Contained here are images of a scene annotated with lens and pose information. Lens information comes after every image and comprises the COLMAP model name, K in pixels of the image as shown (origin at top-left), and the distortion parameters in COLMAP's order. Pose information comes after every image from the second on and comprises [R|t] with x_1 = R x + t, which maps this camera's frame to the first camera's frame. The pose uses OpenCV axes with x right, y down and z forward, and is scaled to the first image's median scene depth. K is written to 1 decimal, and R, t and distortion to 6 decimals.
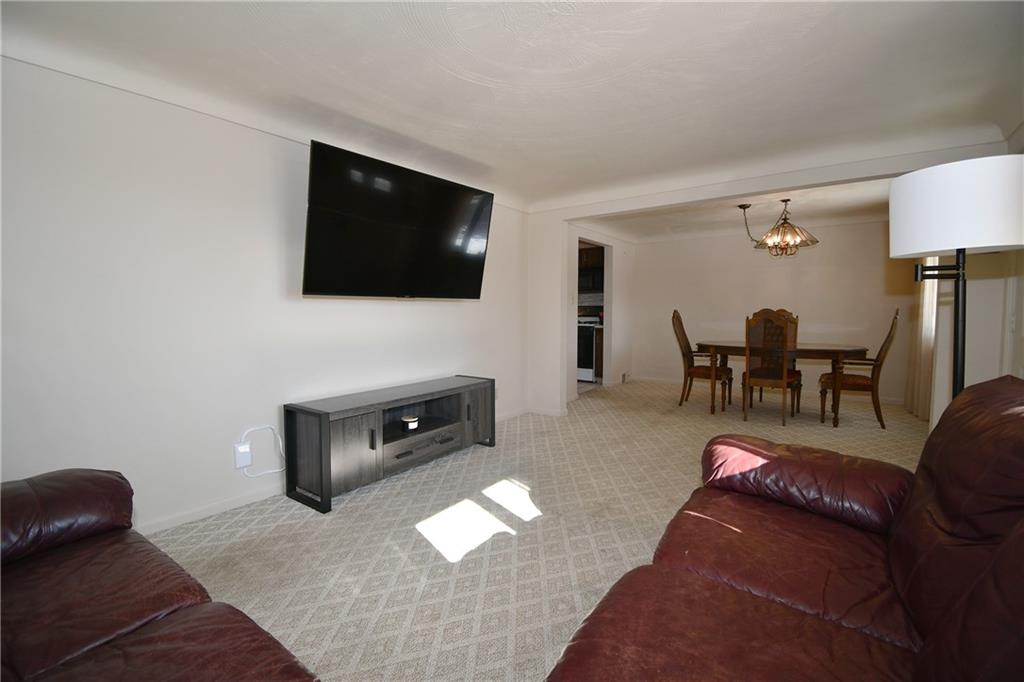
lens RADIAL K [[460.0, 0, 504.2], [0, 460.0, 341.2], [0, 0, 1]] dist [0.030767, -0.024648]
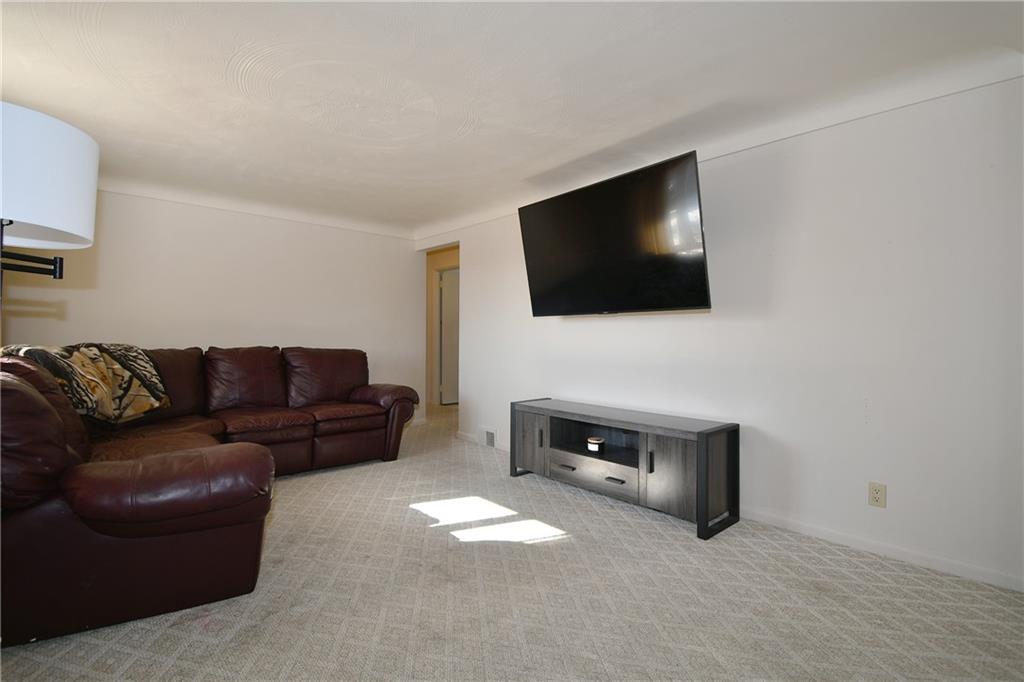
lens RADIAL K [[483.3, 0, 512.0], [0, 483.3, 341.0], [0, 0, 1]] dist [-0.061293, 0.000324]
pose [[-0.215049, 0.025503, -0.976270, 0.832647], [-0.053648, 0.997841, 0.037884, -0.068142], [0.975129, 0.060522, -0.213216, 1.064600]]
